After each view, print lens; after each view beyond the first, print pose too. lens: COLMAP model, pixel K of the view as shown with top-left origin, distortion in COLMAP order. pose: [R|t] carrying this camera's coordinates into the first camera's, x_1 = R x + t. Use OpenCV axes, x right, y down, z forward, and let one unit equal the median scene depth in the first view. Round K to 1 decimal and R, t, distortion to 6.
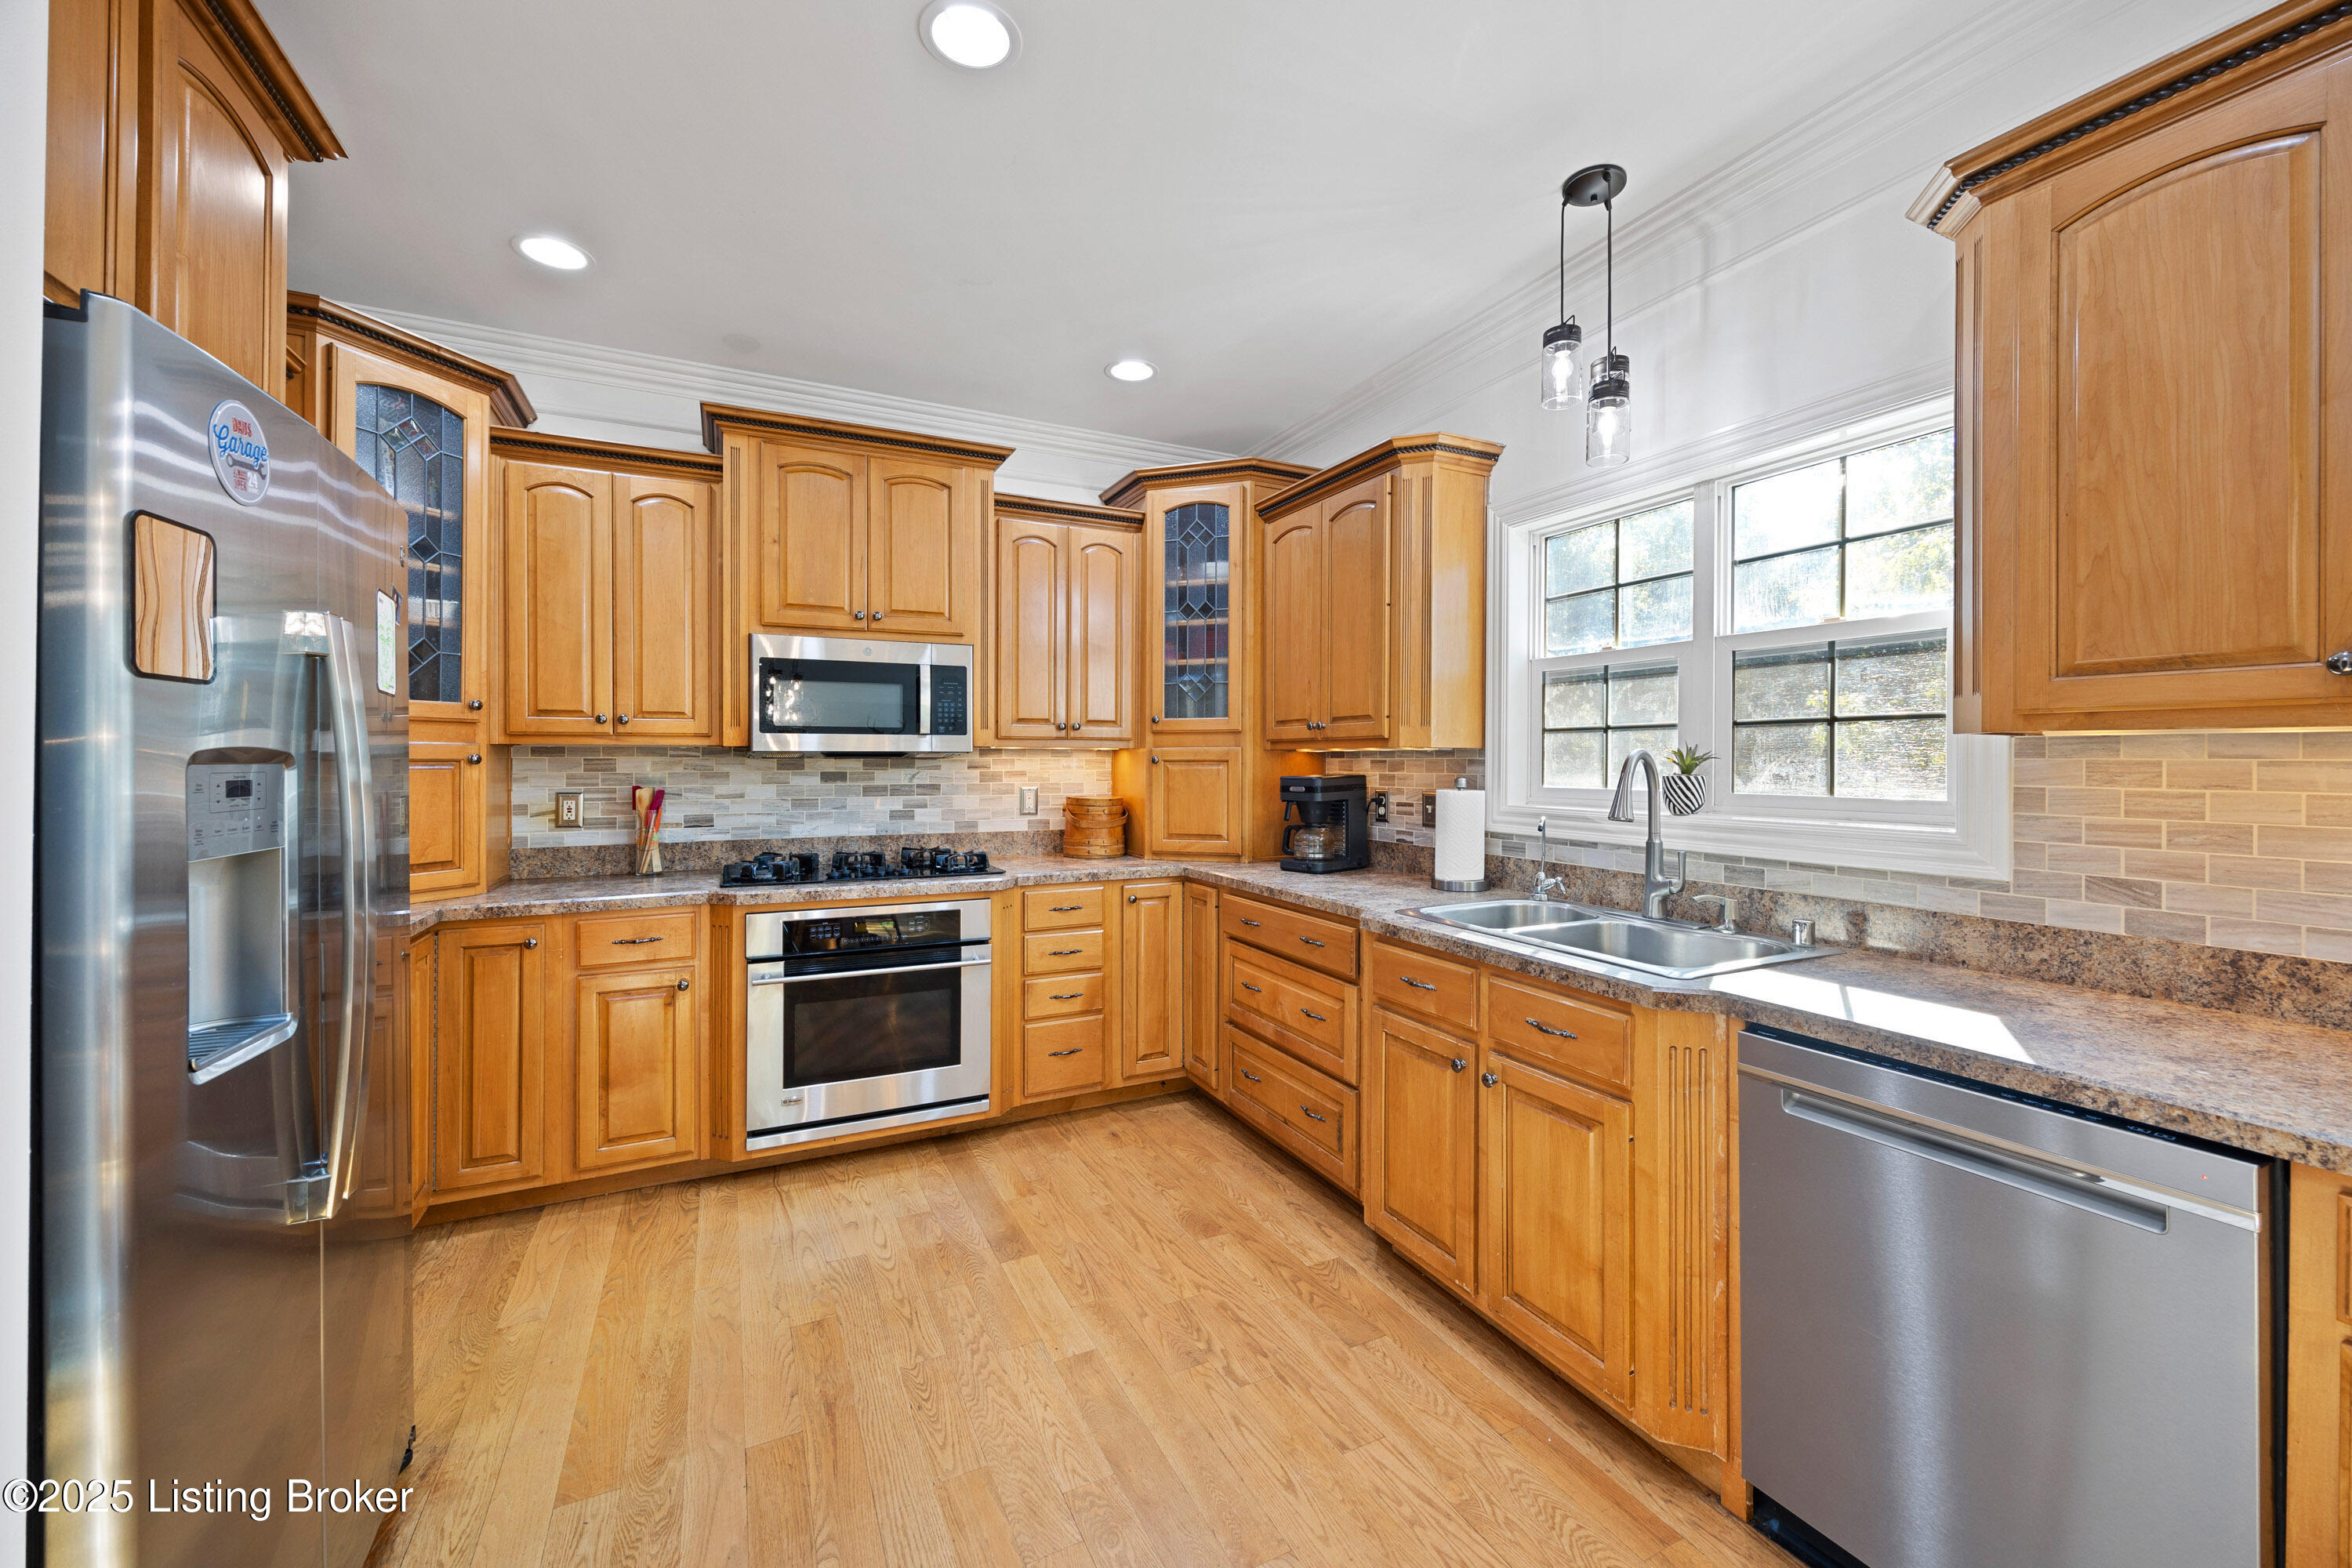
lens RADIAL K [[906.8, 0, 1179.5], [0, 906.8, 763.1], [0, 0, 1]] dist [-0.007154, 0.000846]
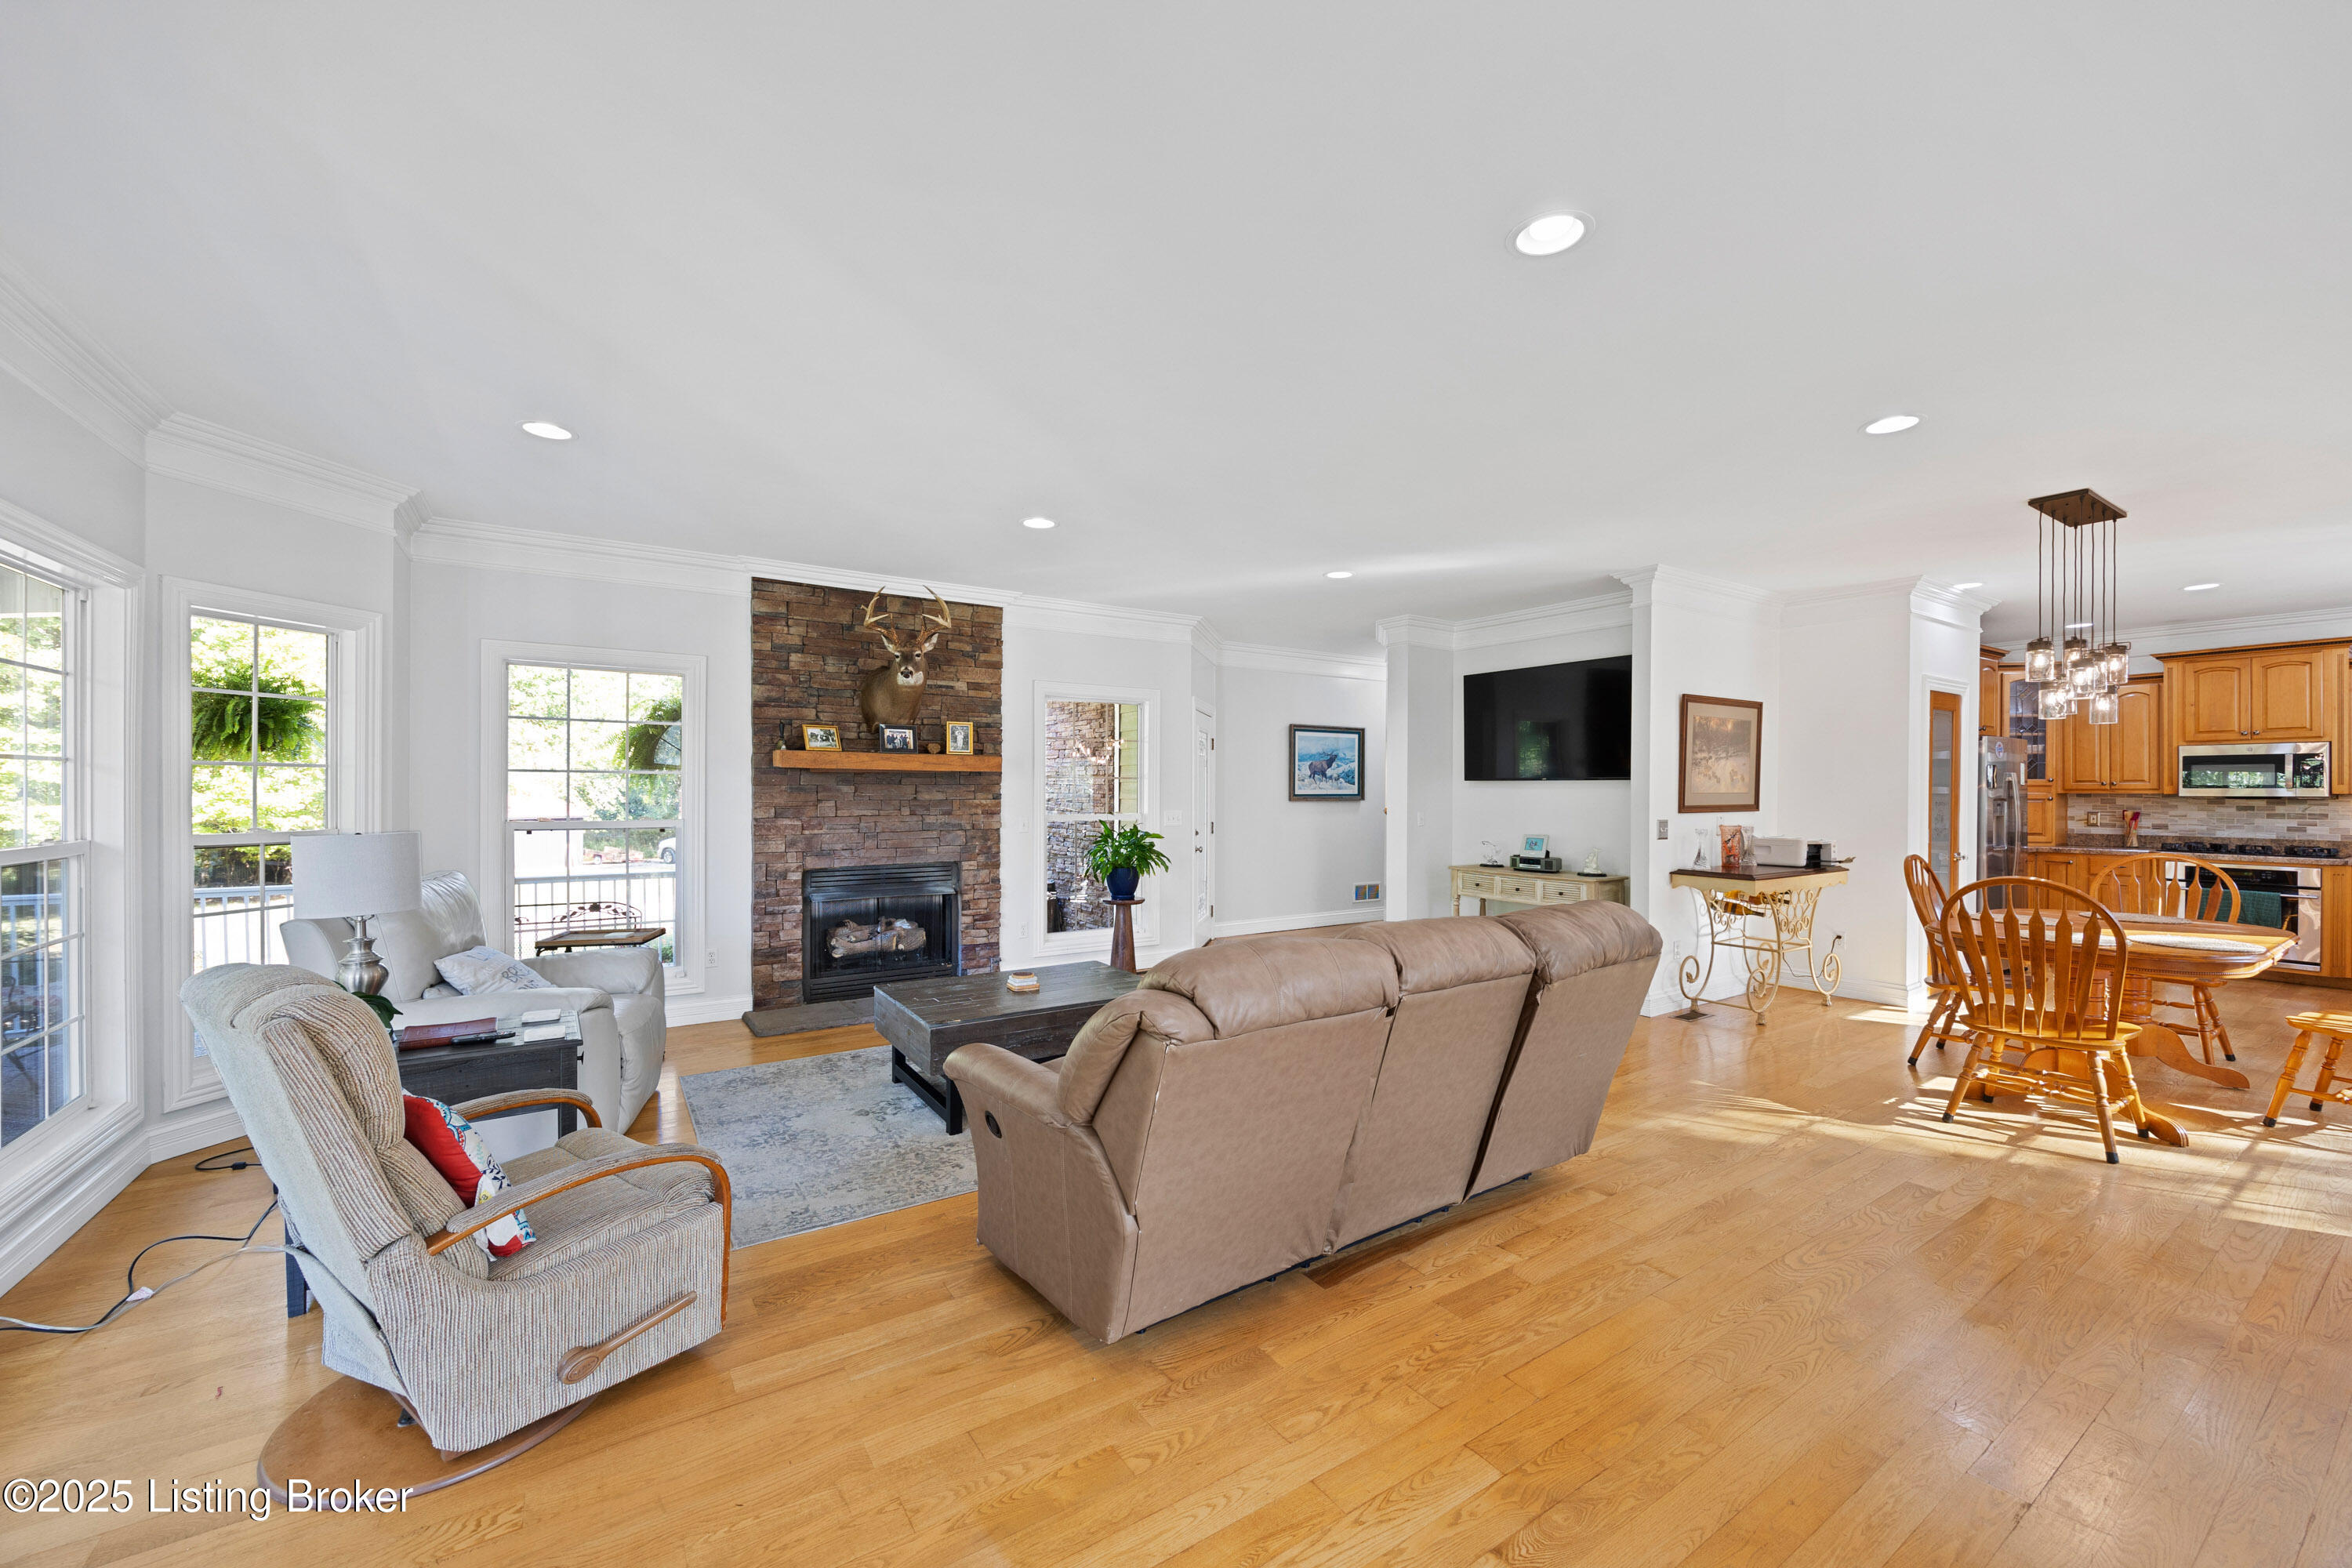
lens RADIAL K [[906.8, 0, 1177.0], [0, 906.8, 789.6], [0, 0, 1]] dist [-0.007154, 0.000846]
pose [[0.116645, 0.000241, -0.993174, 1.457510], [-0.004576, 0.999989, -0.000294, -0.016568], [0.993163, 0.004579, 0.116645, -1.750982]]
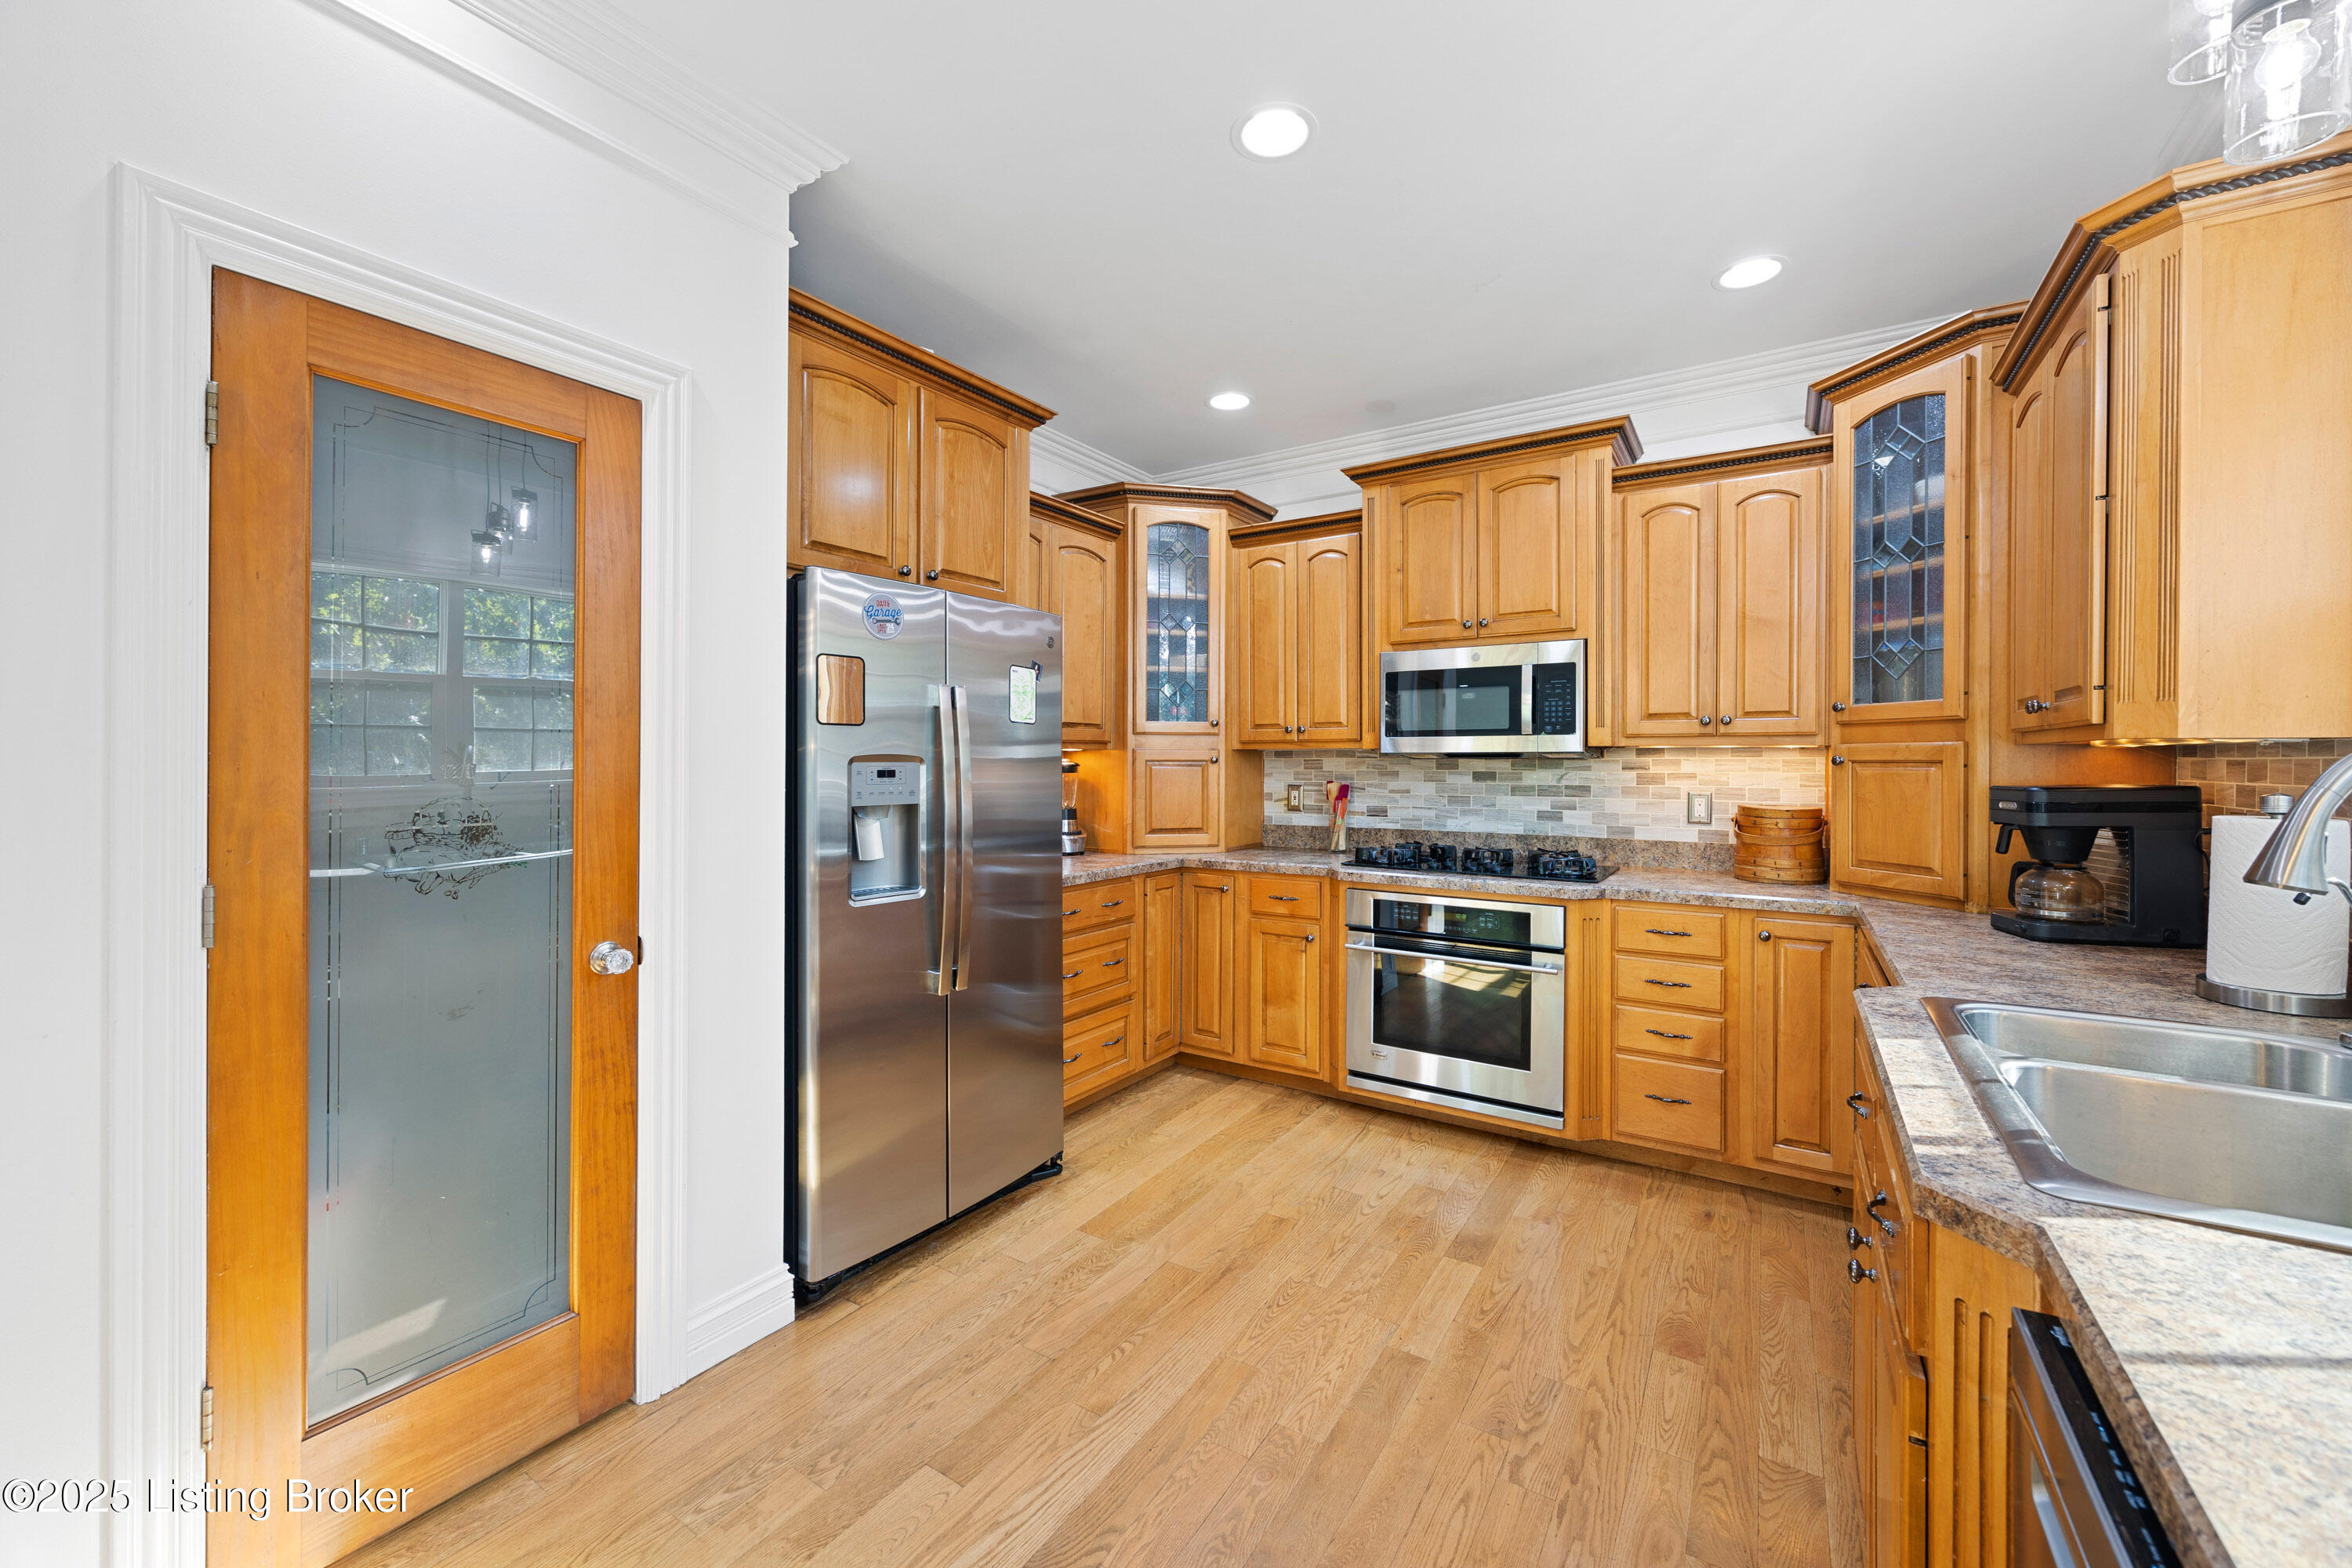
lens RADIAL K [[906.8, 0, 1192.3], [0, 906.8, 766.3], [0, 0, 1]] dist [-0.007154, 0.000846]
pose [[0.514881, 0.005957, -0.857241, 0.387363], [-0.003400, 0.999982, 0.004907, -0.000874], [0.857255, 0.000388, 0.514892, 0.173438]]
